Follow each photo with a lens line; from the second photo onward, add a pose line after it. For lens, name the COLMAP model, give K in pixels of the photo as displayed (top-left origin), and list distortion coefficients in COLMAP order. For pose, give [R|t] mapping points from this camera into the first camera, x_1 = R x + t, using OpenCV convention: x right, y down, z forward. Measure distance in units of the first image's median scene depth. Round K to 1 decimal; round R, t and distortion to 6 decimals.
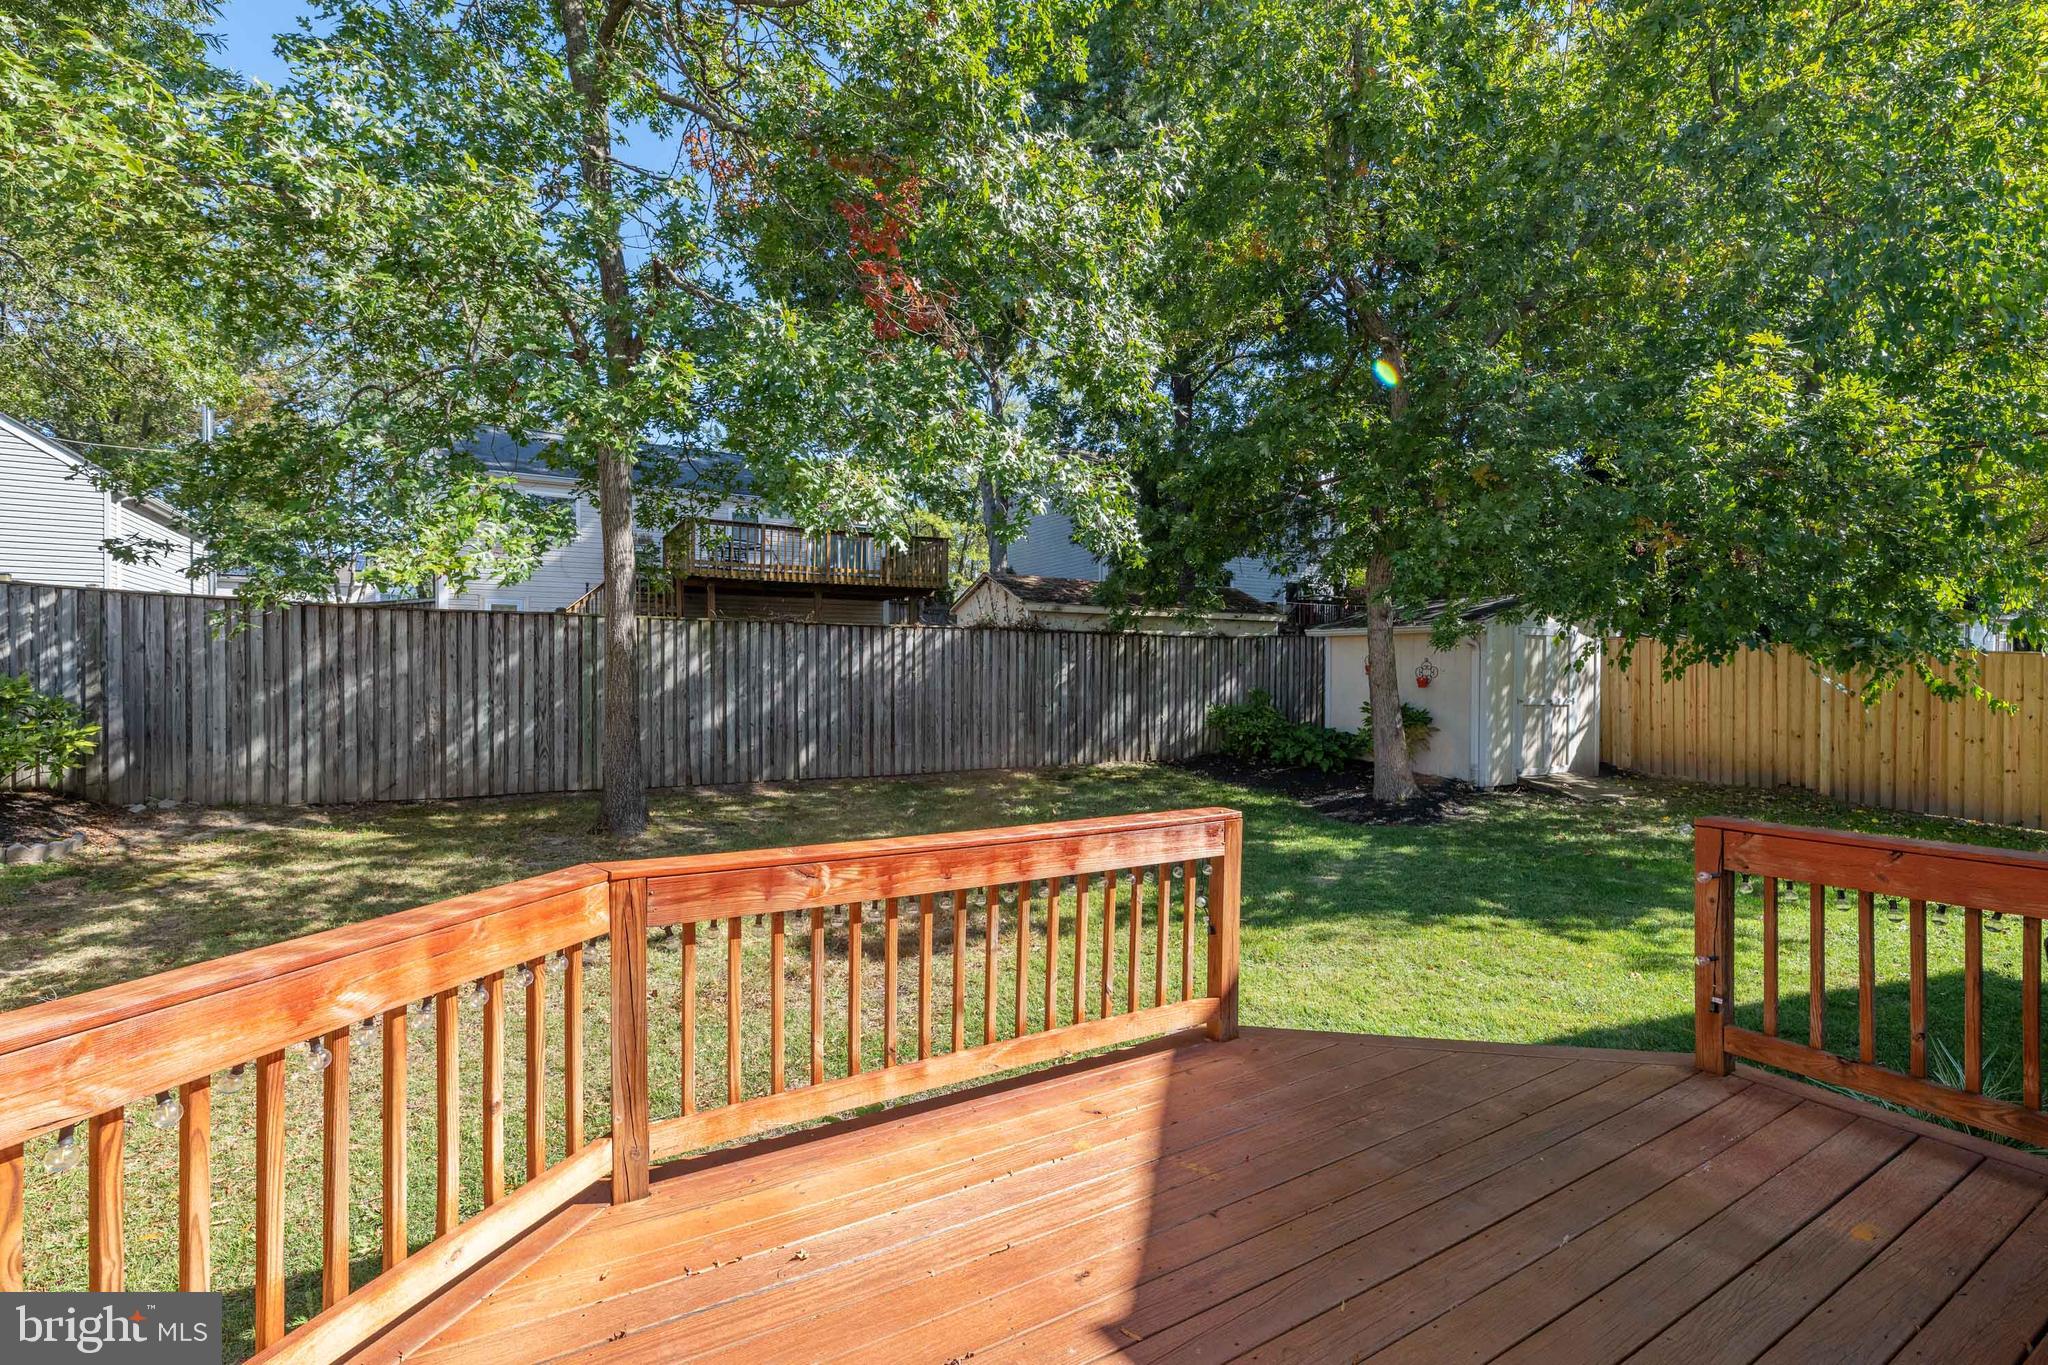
lens RADIAL K [[923.3, 0, 1022.8], [0, 923.3, 678.0], [0, 0, 1]] dist [0.001052, 0.001682]
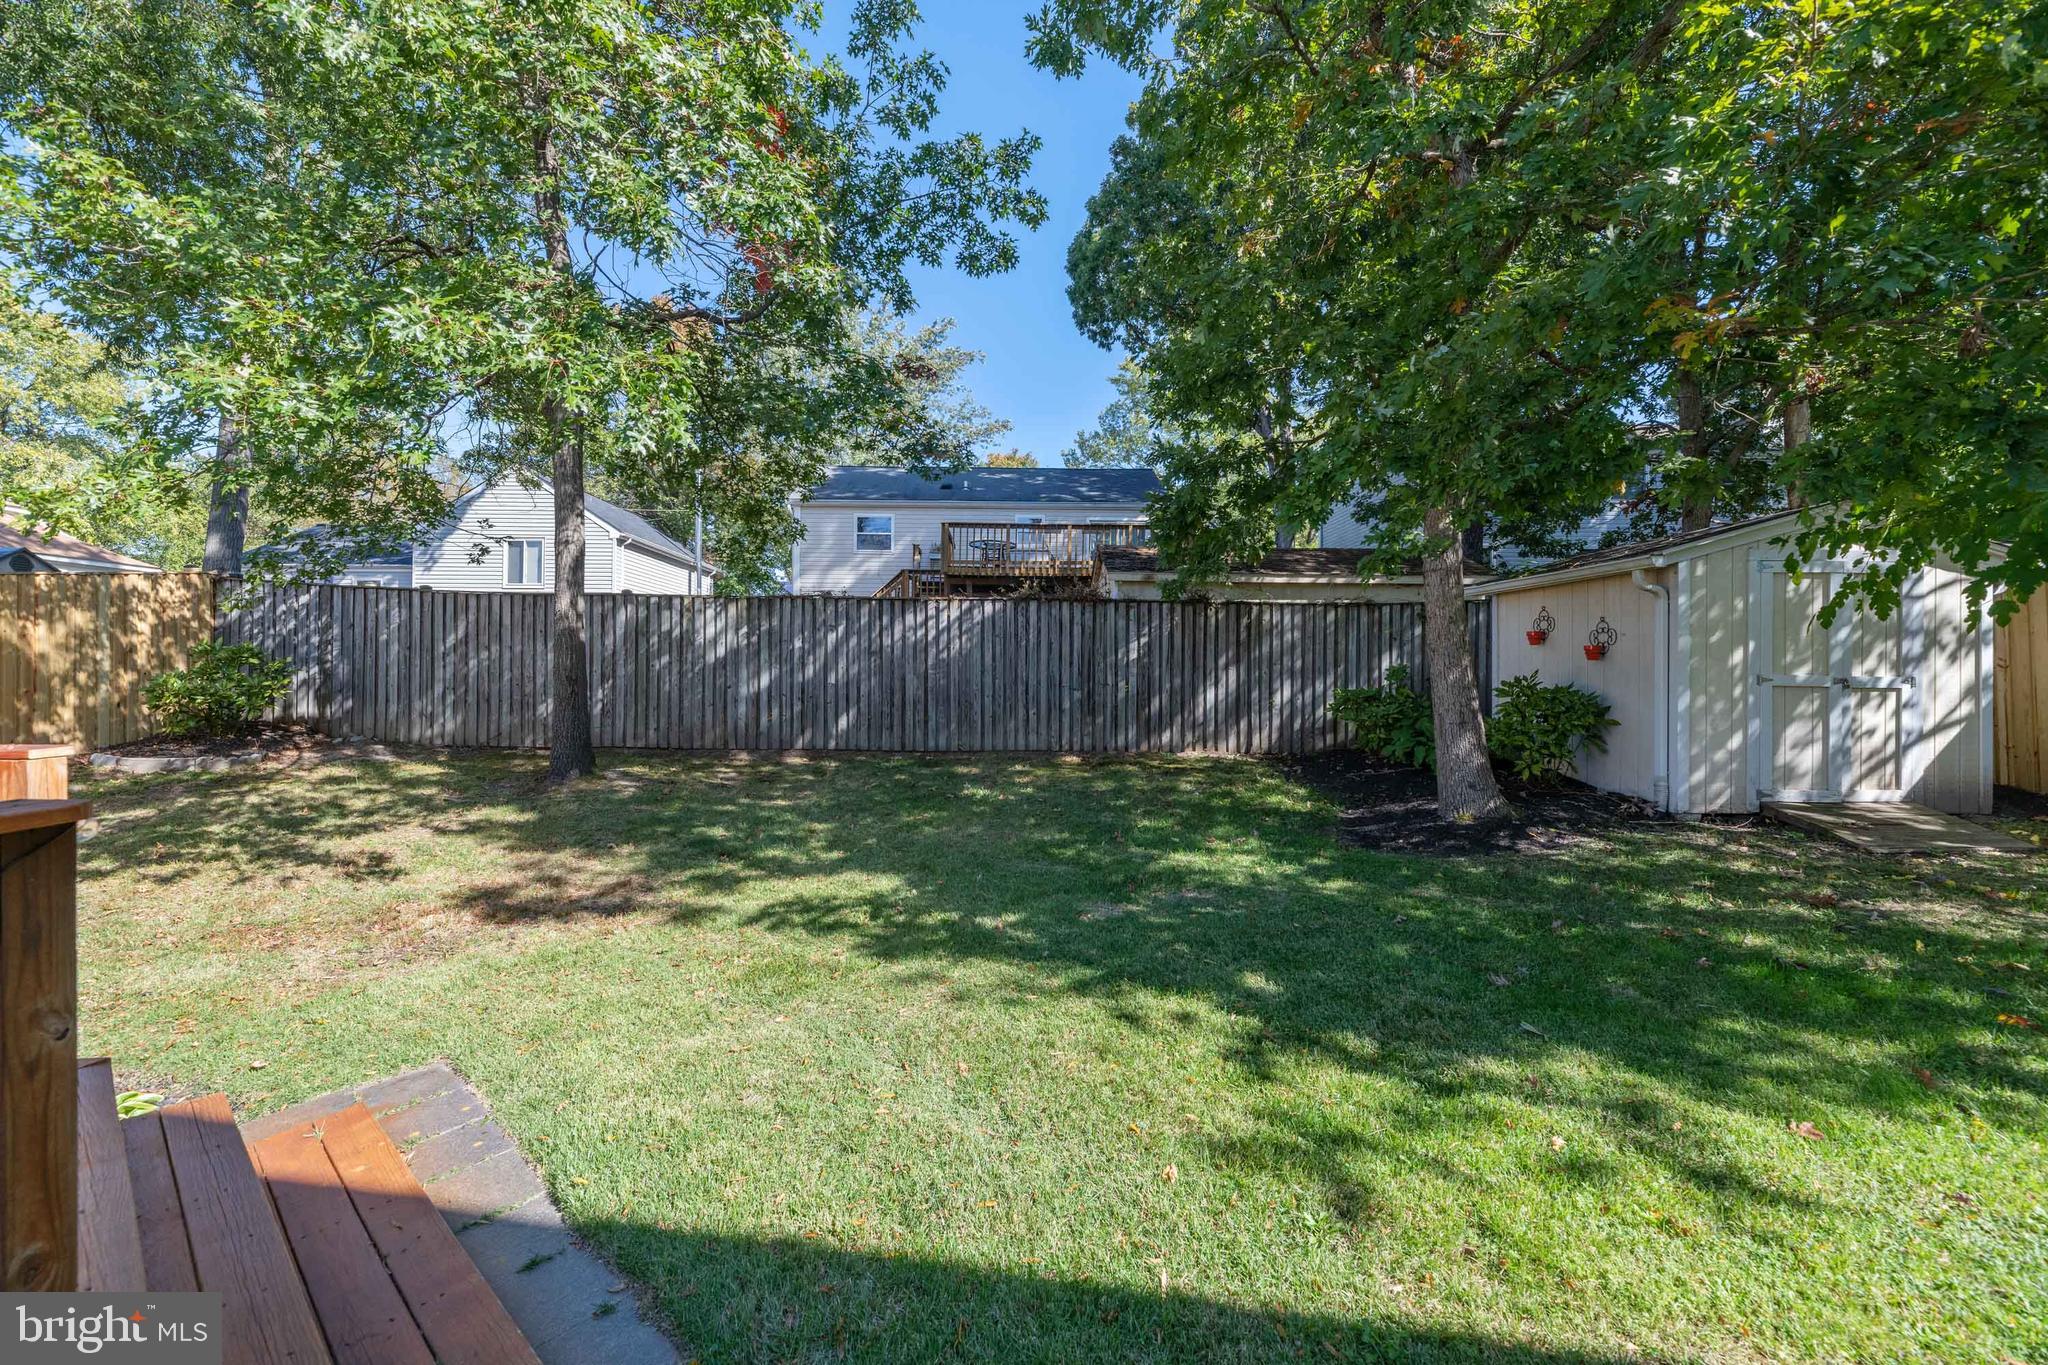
lens RADIAL K [[836.9, 0, 1021.3], [0, 836.9, 678.7], [0, 0, 1]] dist [-0.002779, 0.000267]
pose [[0.859838, 0.001651, -0.510564, 0.387211], [-0.002857, 0.999995, -0.001577, 0.027448], [0.510558, 0.002814, 0.859838, 0.266847]]
